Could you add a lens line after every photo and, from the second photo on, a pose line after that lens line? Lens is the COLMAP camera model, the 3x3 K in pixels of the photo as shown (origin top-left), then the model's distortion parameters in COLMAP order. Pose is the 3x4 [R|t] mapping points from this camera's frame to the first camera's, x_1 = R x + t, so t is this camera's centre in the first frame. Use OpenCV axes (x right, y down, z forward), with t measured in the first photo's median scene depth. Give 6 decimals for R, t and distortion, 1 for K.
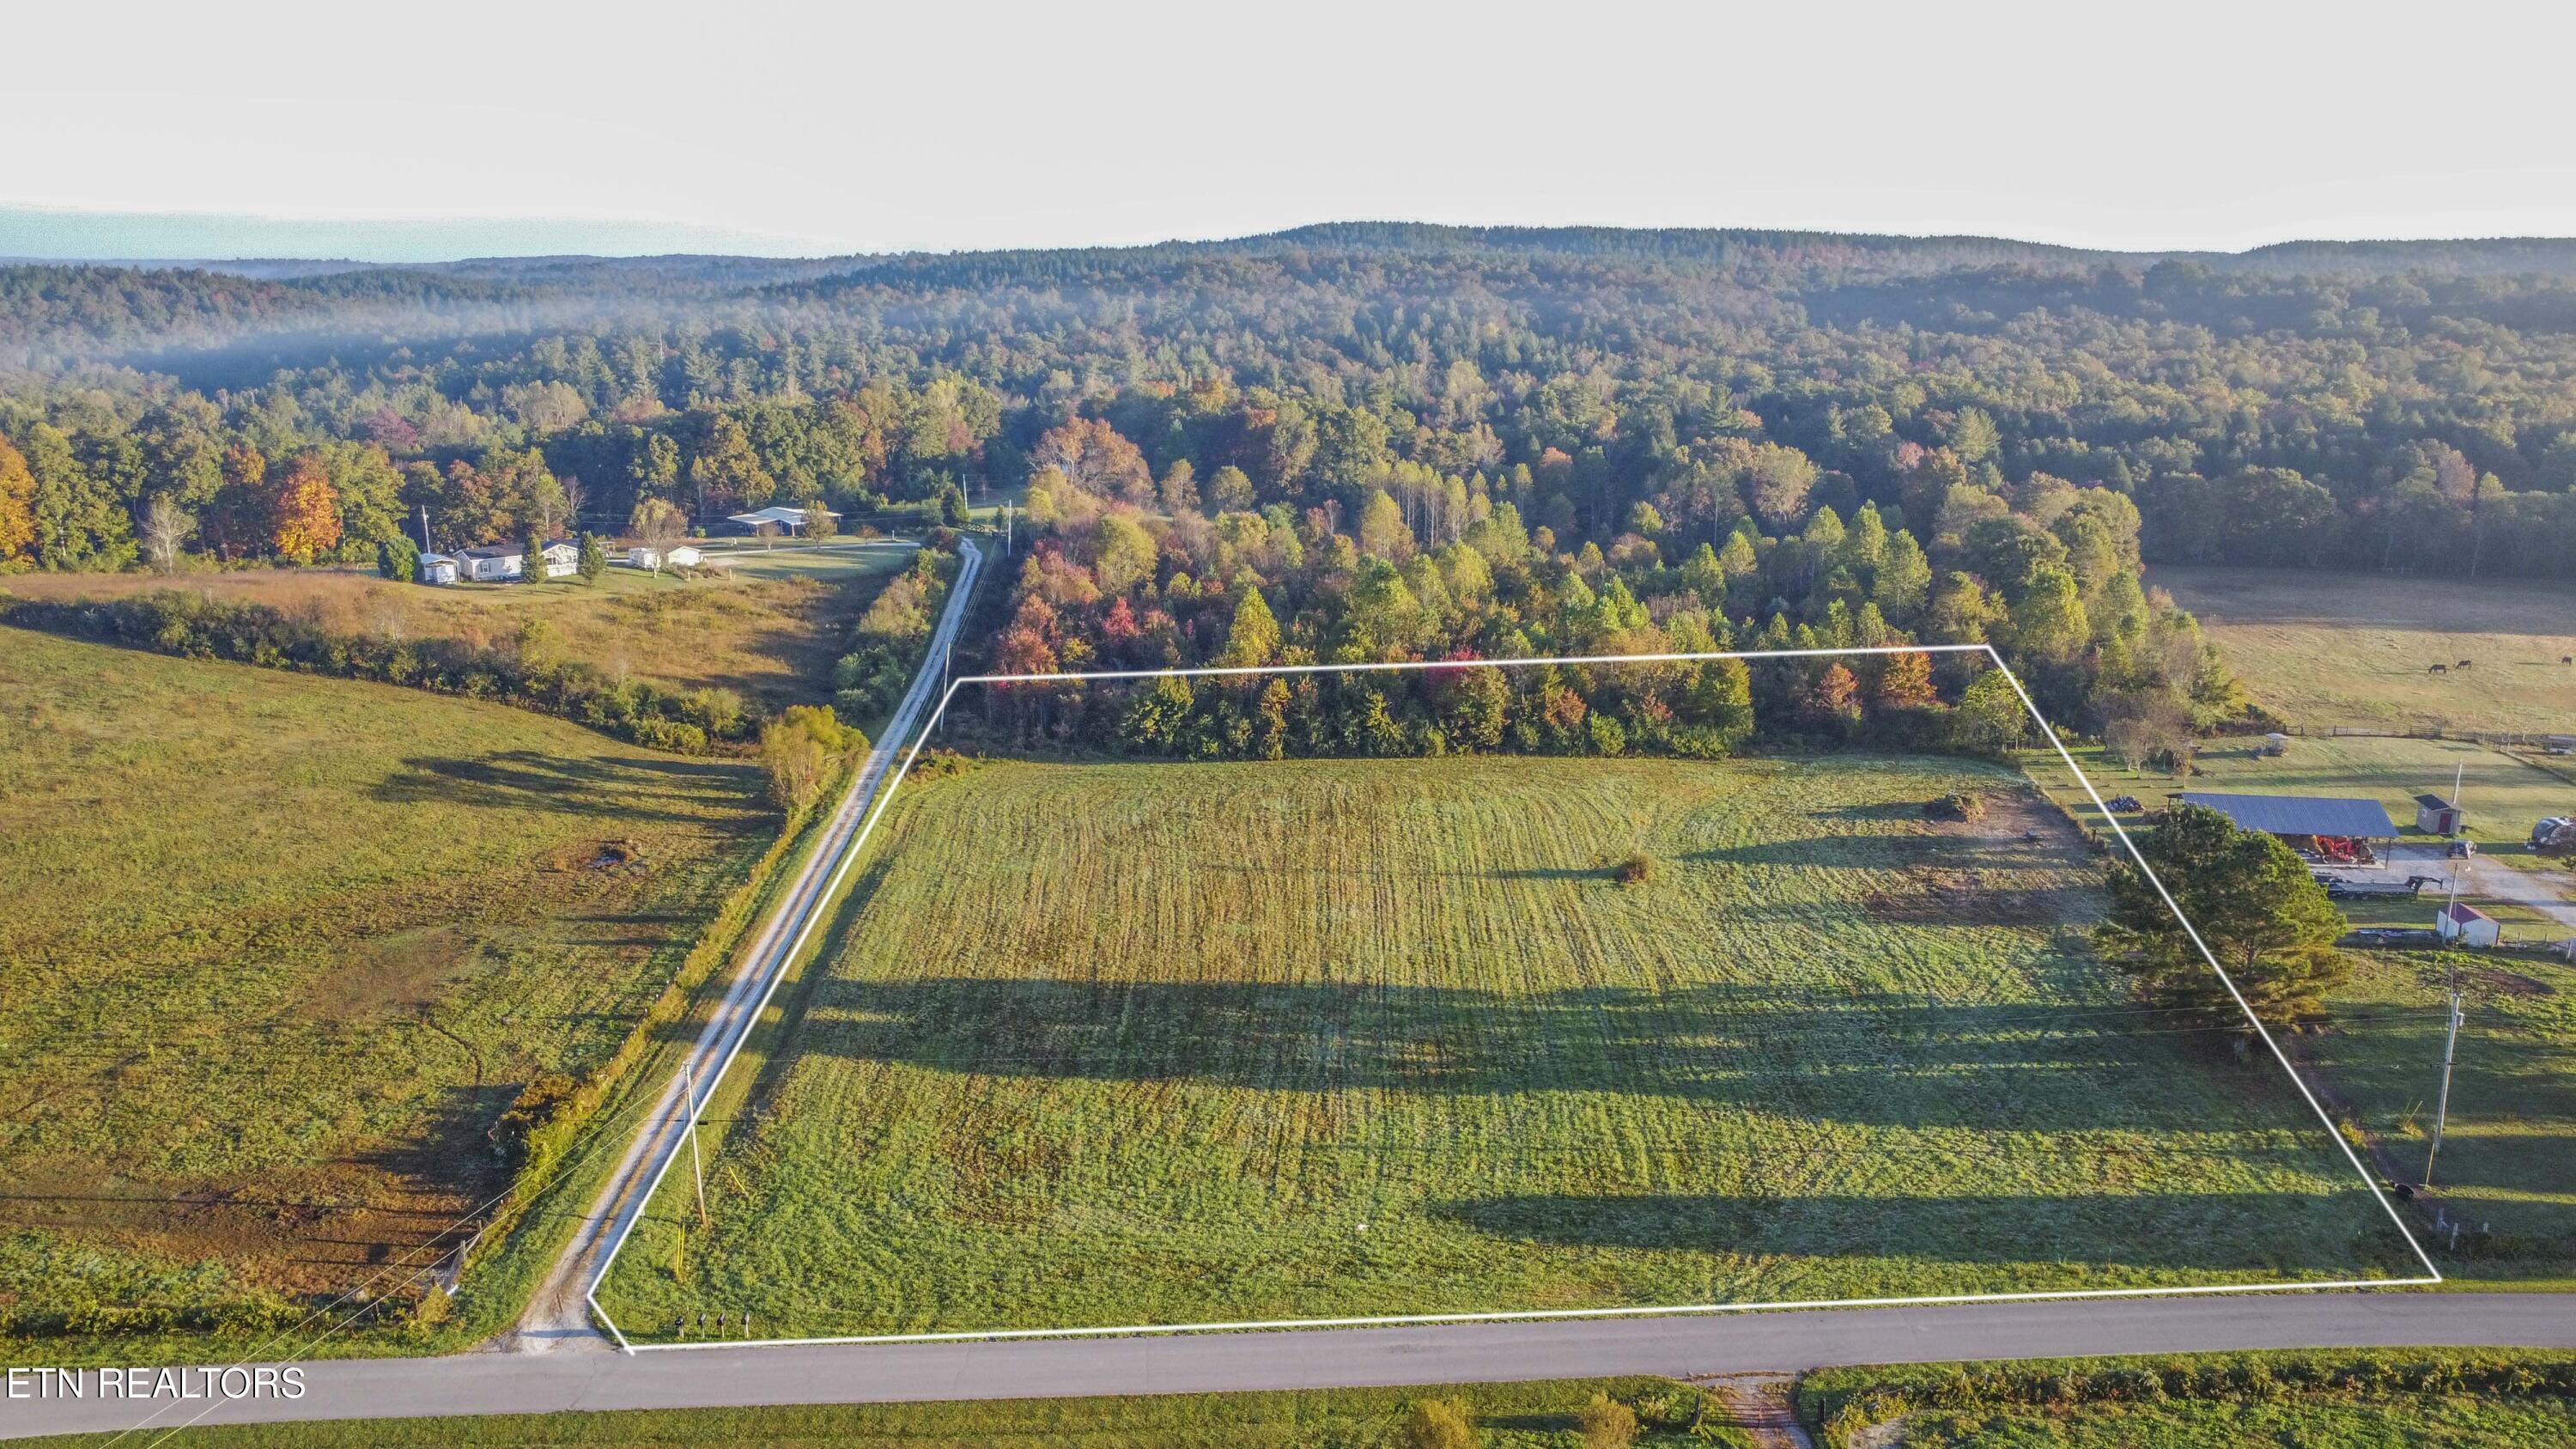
lens RADIAL K [[1933.1, 0, 1282.6], [0, 1933.1, 709.5], [0, 0, 1]] dist [-0.165332, 0.272150]
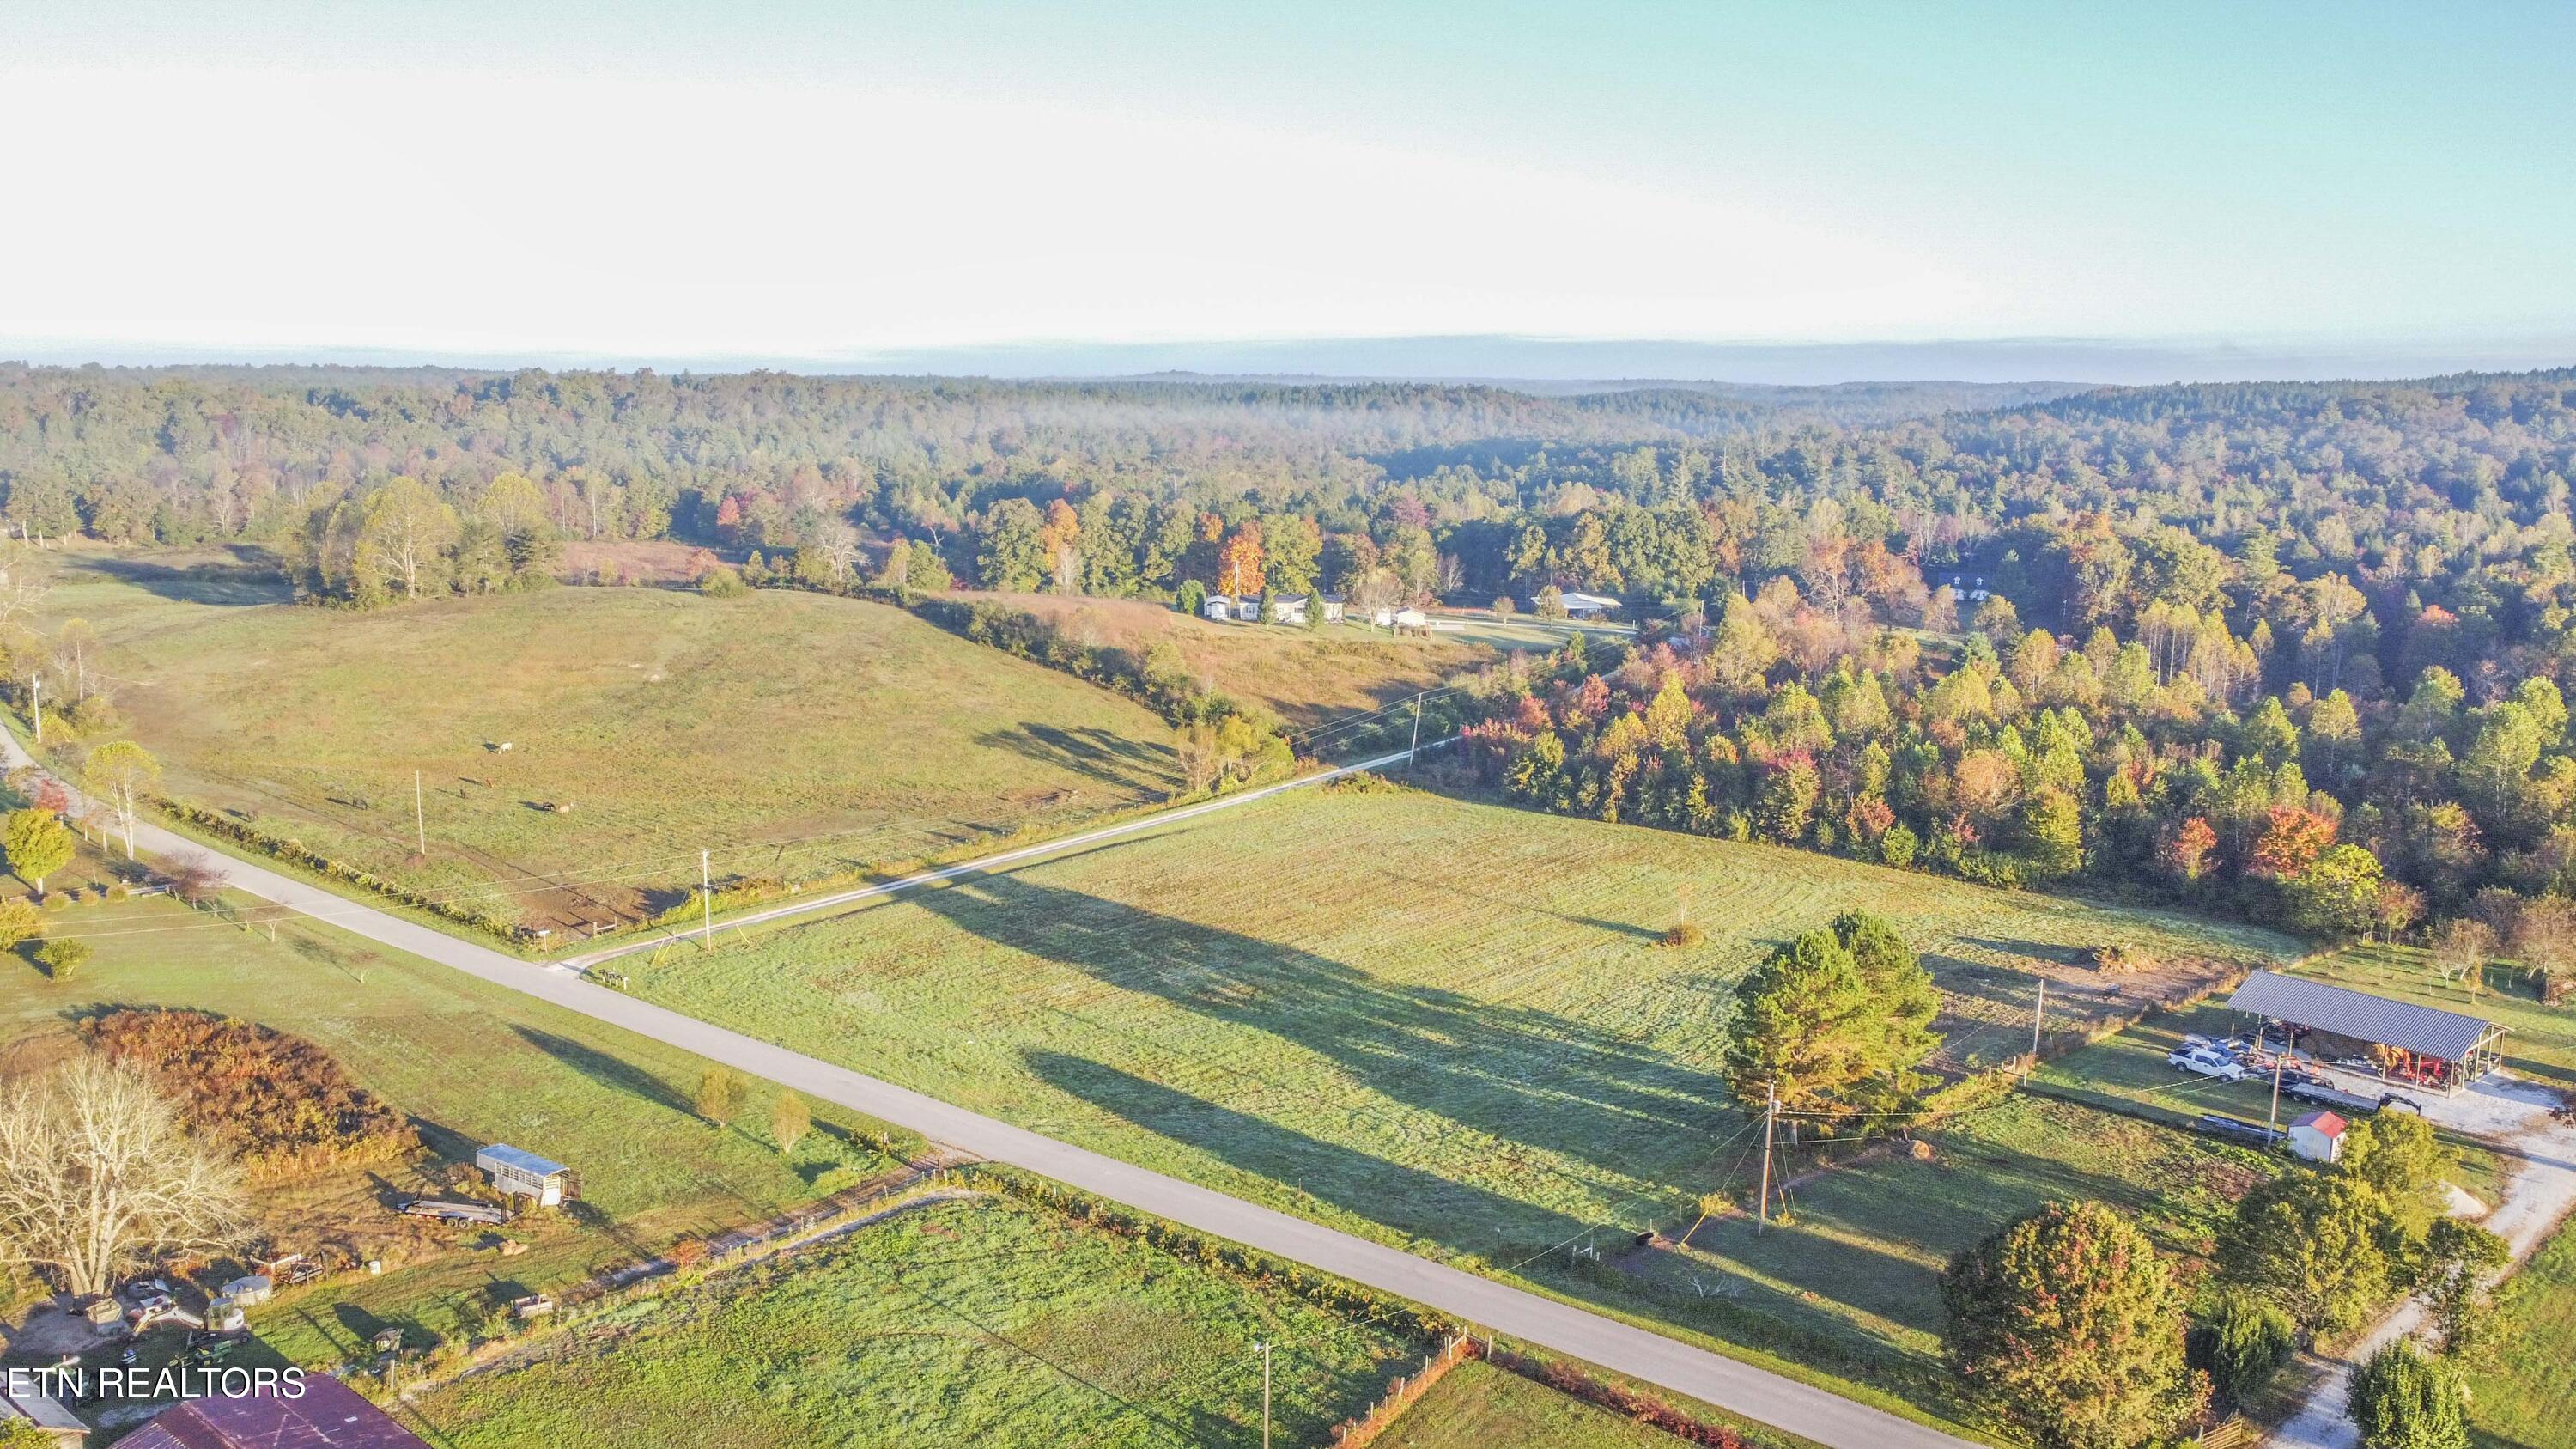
lens RADIAL K [[1942.8, 0, 1289.5], [0, 1942.8, 691.1], [0, 0, 1]] dist [-0.271277, 0.603526]
pose [[0.764172, 0.106510, -0.636157, 0.560517], [-0.152601, 0.988126, -0.017870, -0.001194], [0.626701, 0.110734, 0.771352, 0.002679]]
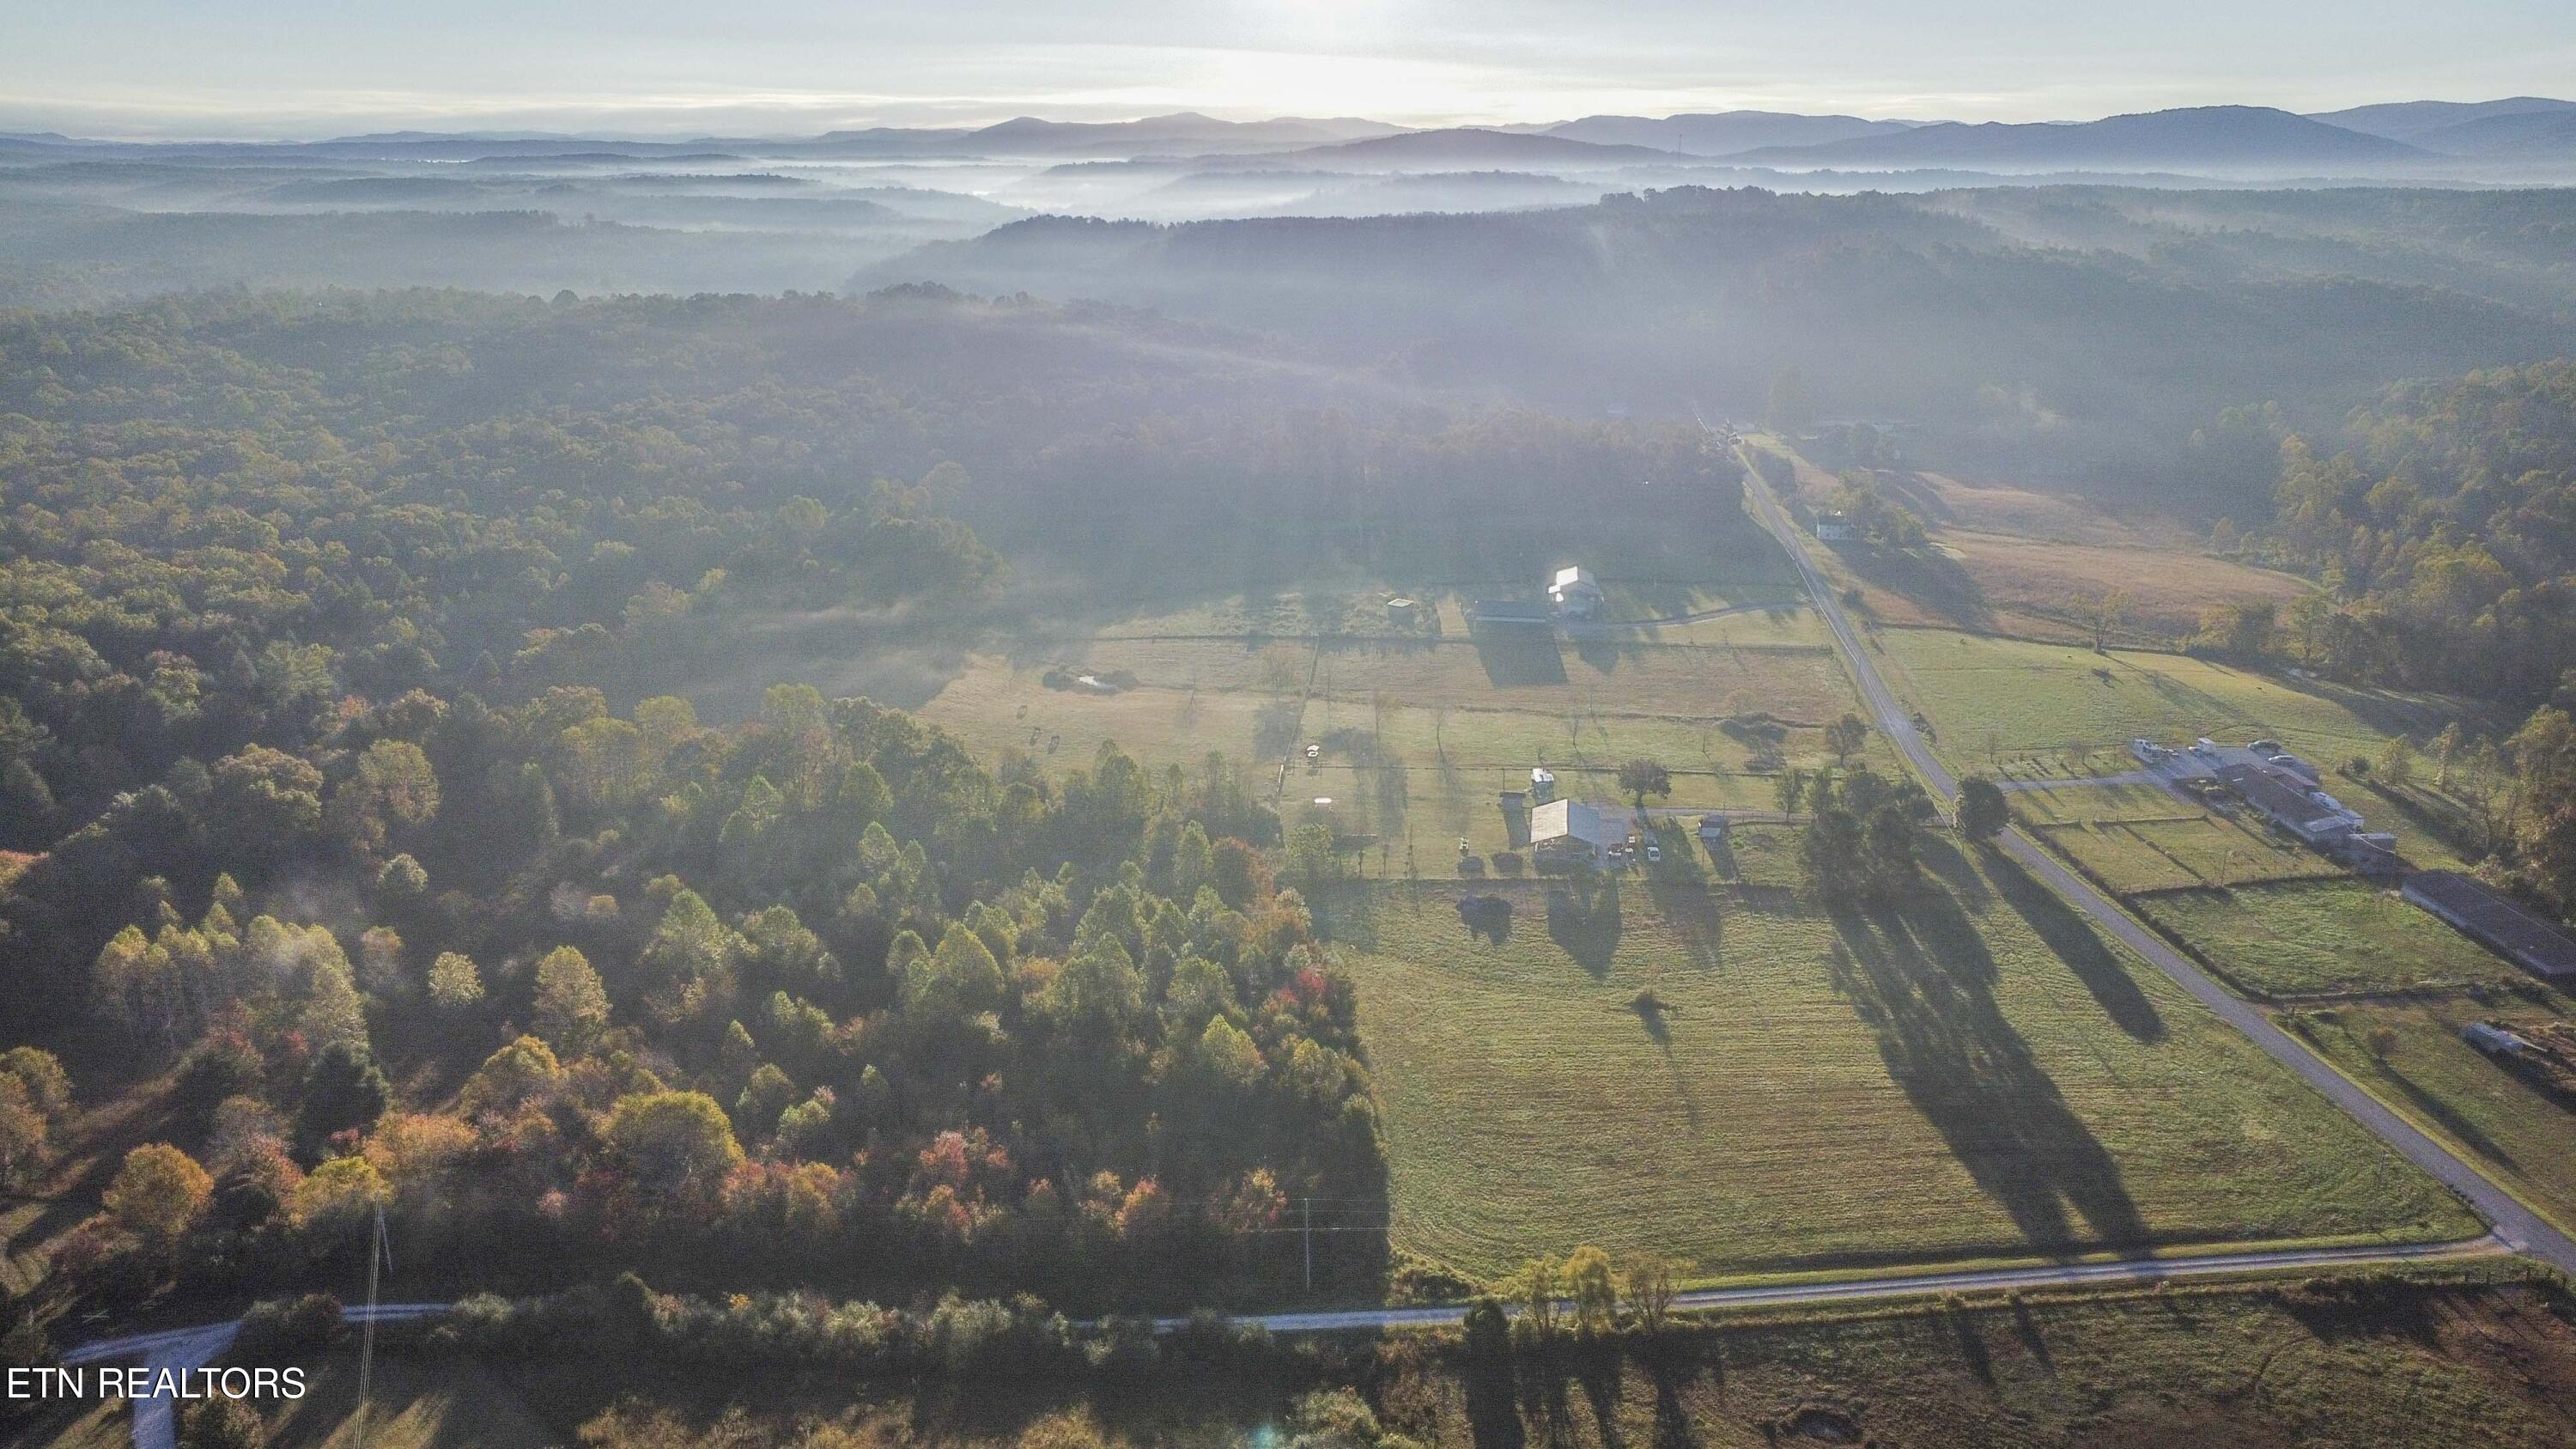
lens RADIAL K [[1933.1, 0, 1282.6], [0, 1933.1, 709.5], [0, 0, 1]] dist [-0.165332, 0.272150]
pose [[-0.030658, -0.287896, 0.957171, -1.011388], [0.224308, 0.931214, 0.287273, -0.533674], [-0.974036, 0.223508, 0.036028, 0.958888]]
